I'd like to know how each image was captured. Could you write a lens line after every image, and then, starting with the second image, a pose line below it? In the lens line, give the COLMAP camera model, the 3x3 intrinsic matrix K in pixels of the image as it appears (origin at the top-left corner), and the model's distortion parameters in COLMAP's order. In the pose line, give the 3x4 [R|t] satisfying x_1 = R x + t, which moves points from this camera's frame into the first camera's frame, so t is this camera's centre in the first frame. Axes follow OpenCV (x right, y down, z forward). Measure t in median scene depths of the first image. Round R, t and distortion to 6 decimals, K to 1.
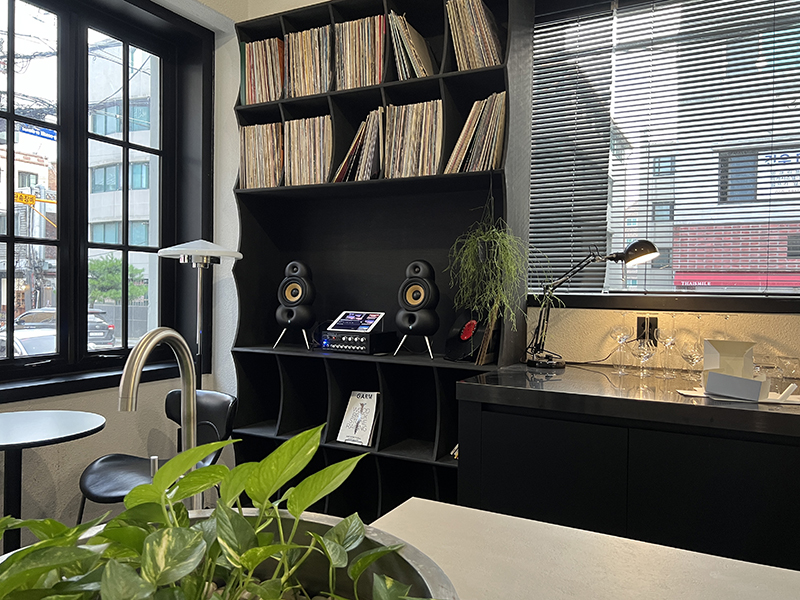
lens RADIAL K [[609.0, 0, 400.0], [0, 609.0, 300.0], [0, 0, 1]] dist [0.161920, -0.504956]
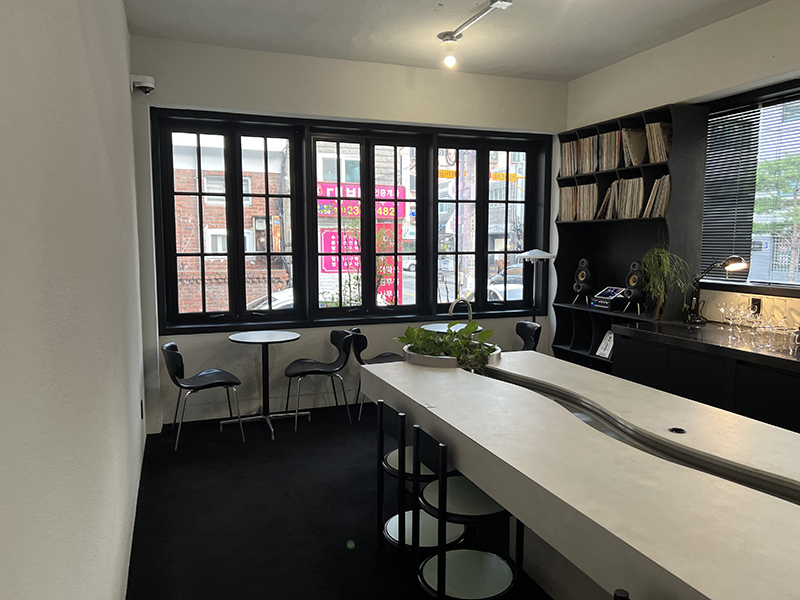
lens RADIAL K [[614.8, 0, 409.1], [0, 614.8, 301.3], [0, 0, 1]] dist [0.054153, -0.077448]
pose [[0.757199, 0.051274, -0.651169, 0.698957], [-0.001666, 0.997063, 0.076572, -0.083150], [0.653182, -0.056896, 0.755060, -0.822834]]
